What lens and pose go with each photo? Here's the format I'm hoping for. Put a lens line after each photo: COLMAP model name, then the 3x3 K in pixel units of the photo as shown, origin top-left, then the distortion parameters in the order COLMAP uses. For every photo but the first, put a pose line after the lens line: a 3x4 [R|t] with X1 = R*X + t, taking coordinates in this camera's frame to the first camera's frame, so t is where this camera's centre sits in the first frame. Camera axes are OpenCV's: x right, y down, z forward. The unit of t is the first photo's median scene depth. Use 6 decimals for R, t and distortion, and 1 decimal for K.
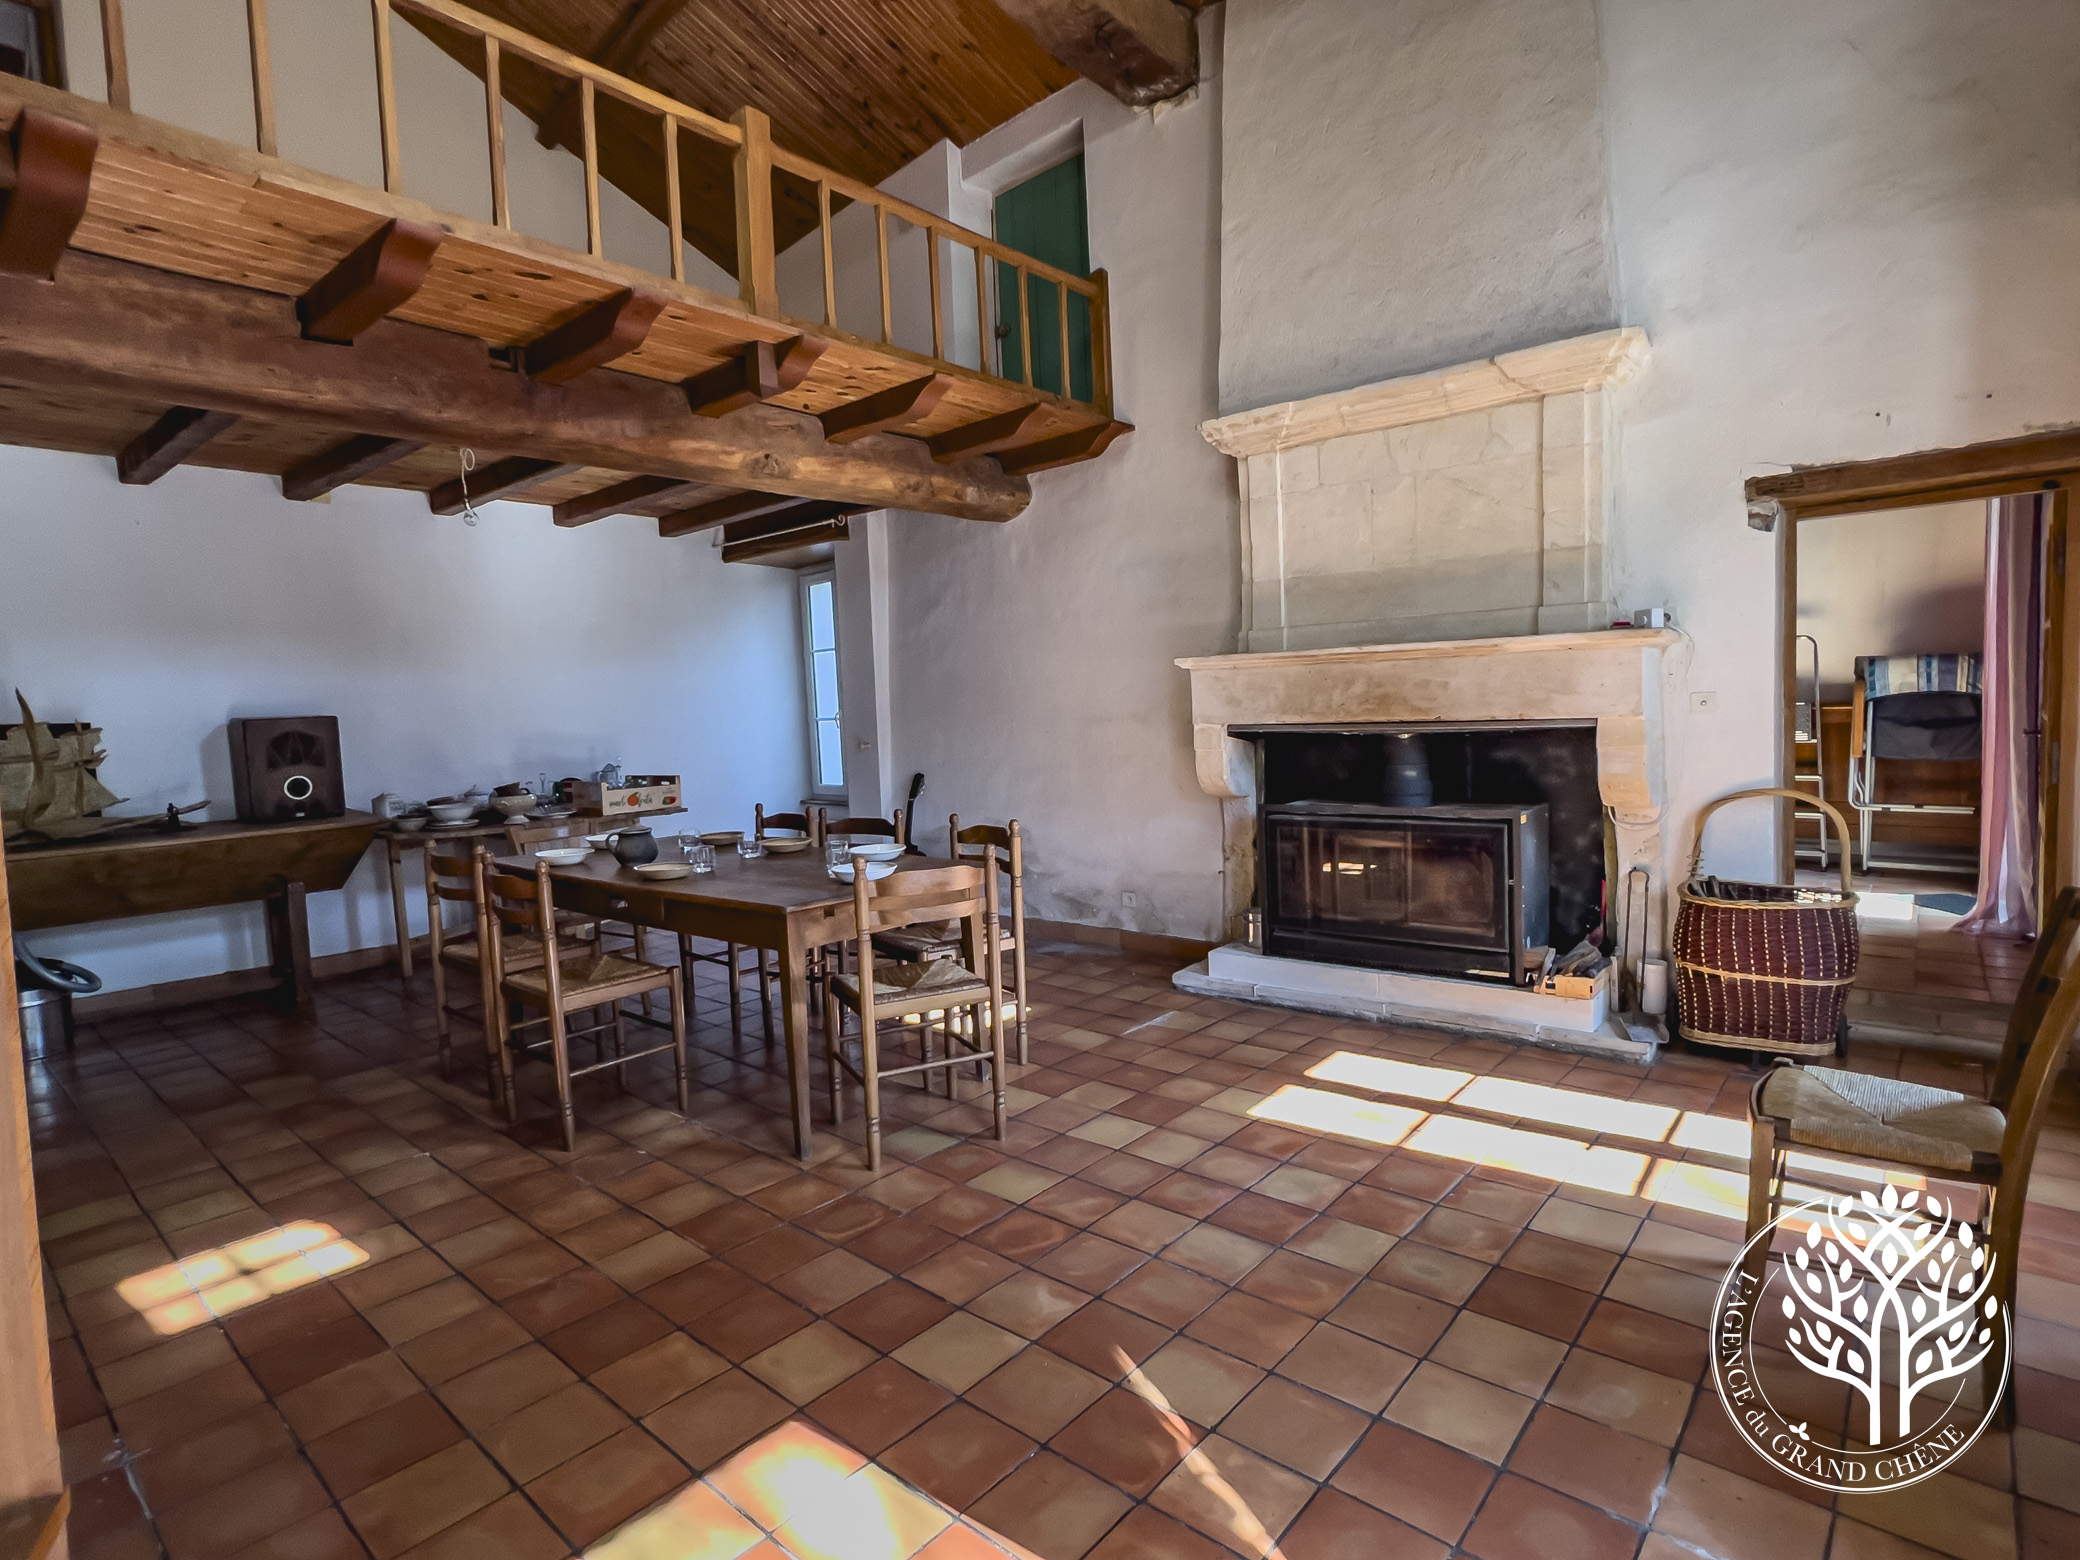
lens RADIAL K [[1048.9, 0, 1034.6], [0, 1048.9, 778.2], [0, 0, 1]] dist [-0.002095, 0.000347]
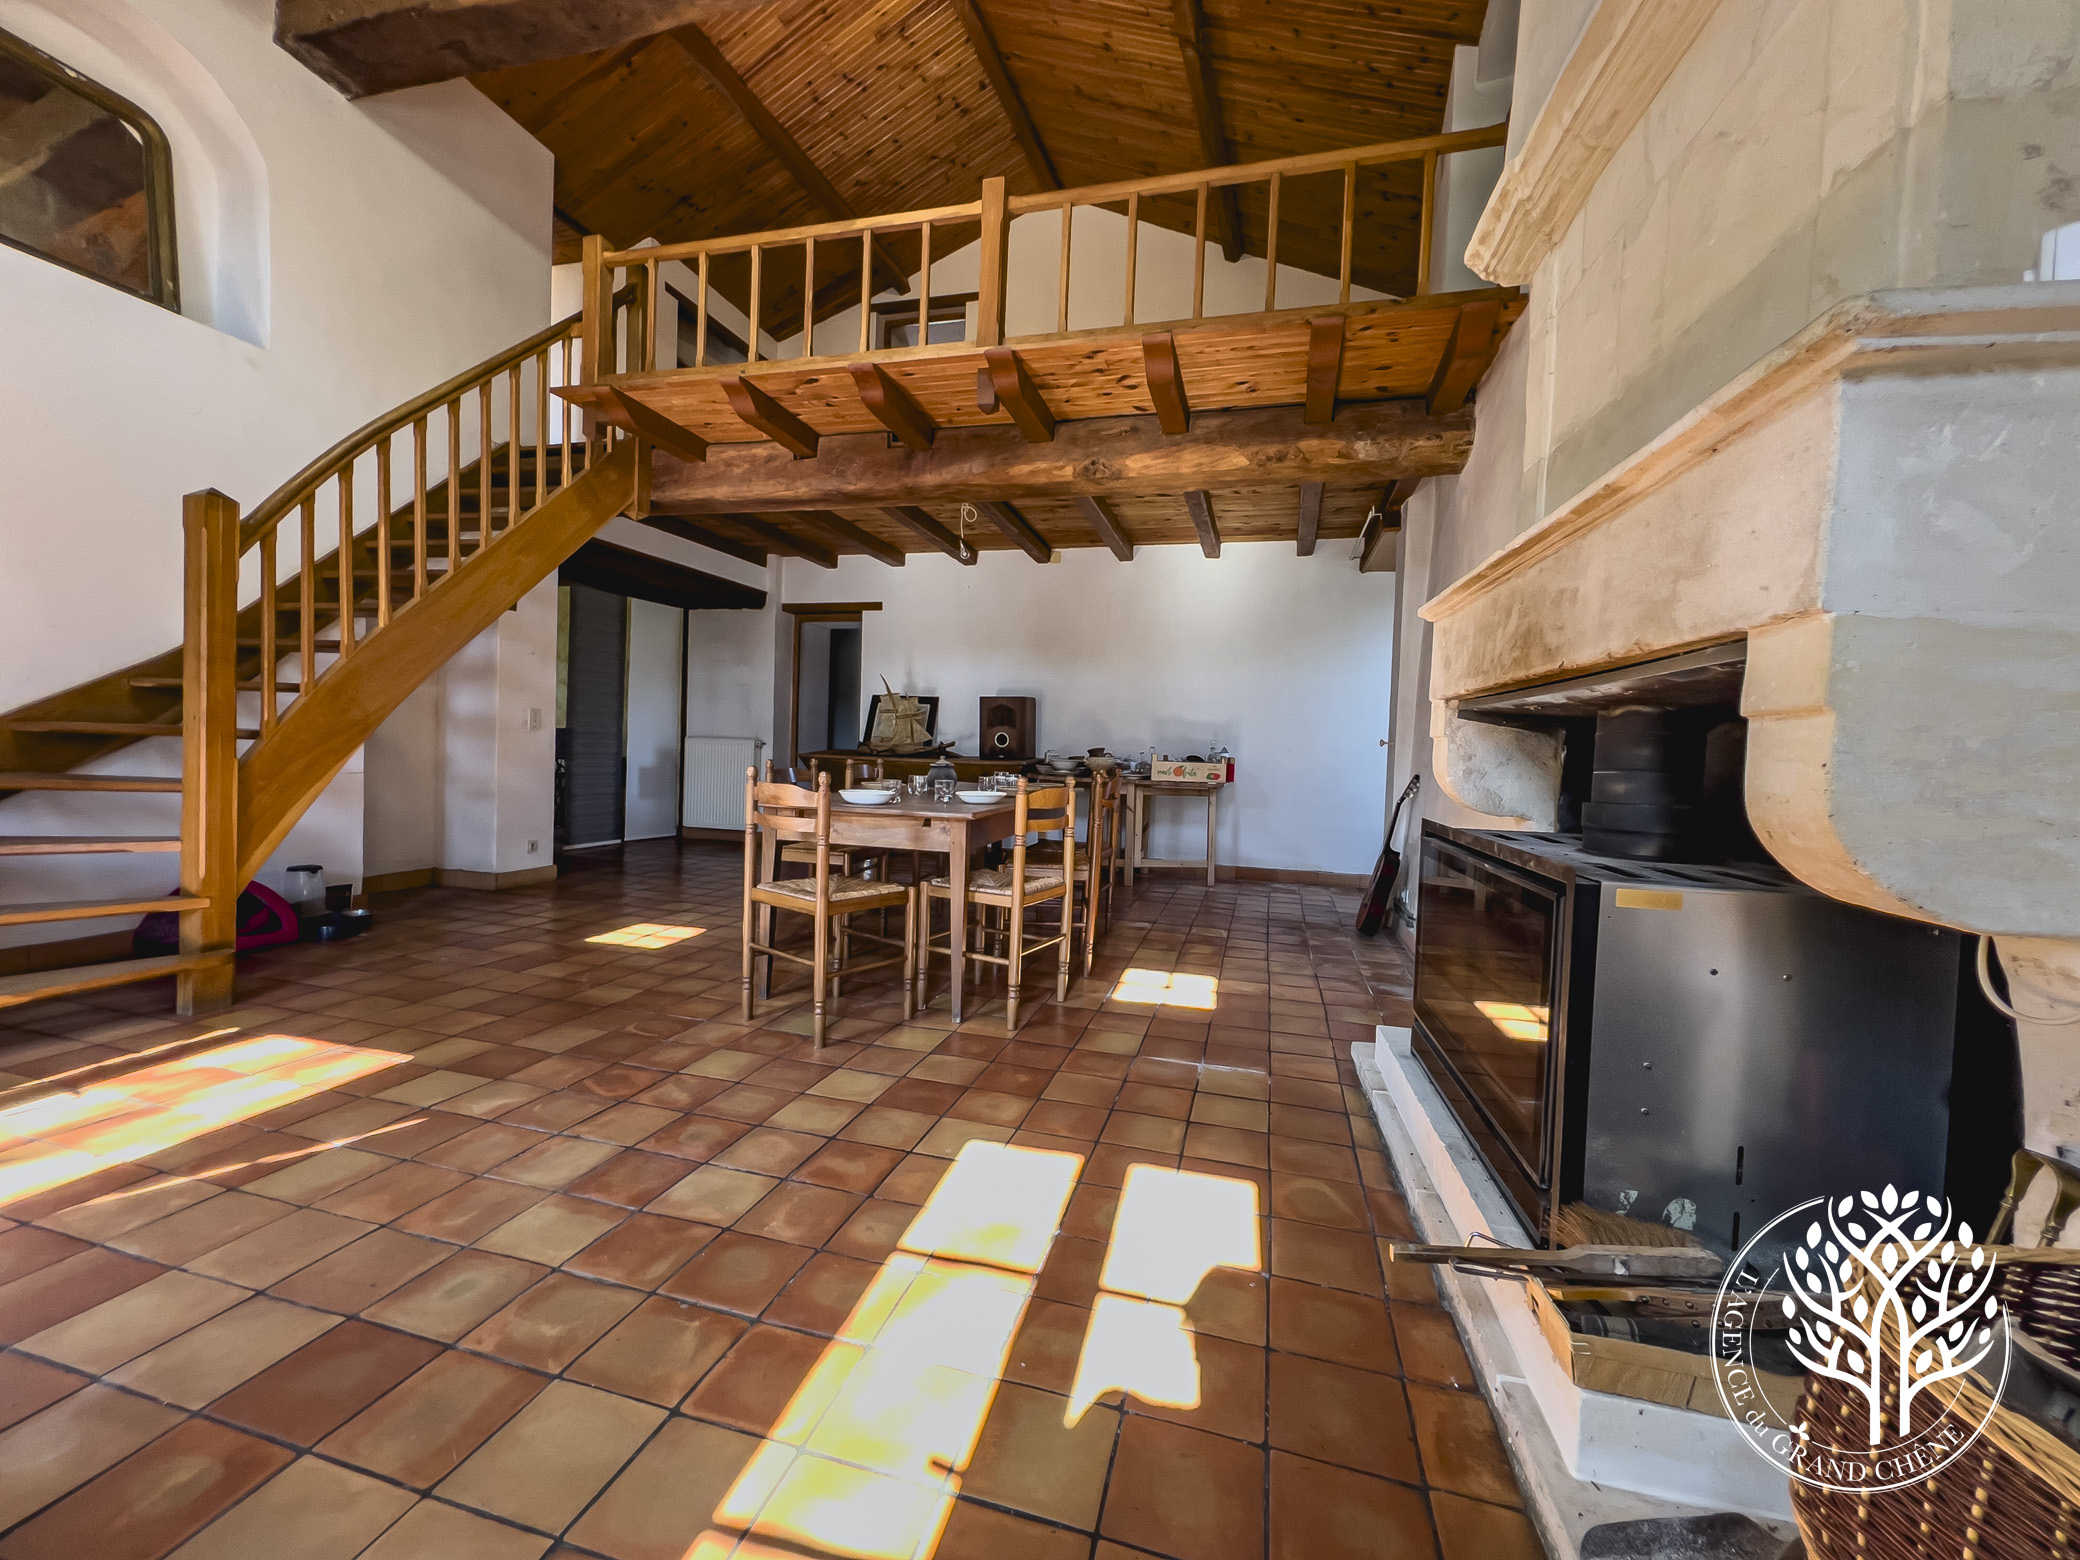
lens RADIAL K [[838.3, 0, 1037.6], [0, 838.3, 774.2], [0, 0, 1]] dist [-0.001006, 0.000666]
pose [[0.437828, 0.086252, -0.894912, 0.636257], [-0.112608, 0.992810, 0.040595, 0.004116], [0.891979, 0.083001, 0.444393, 0.621822]]
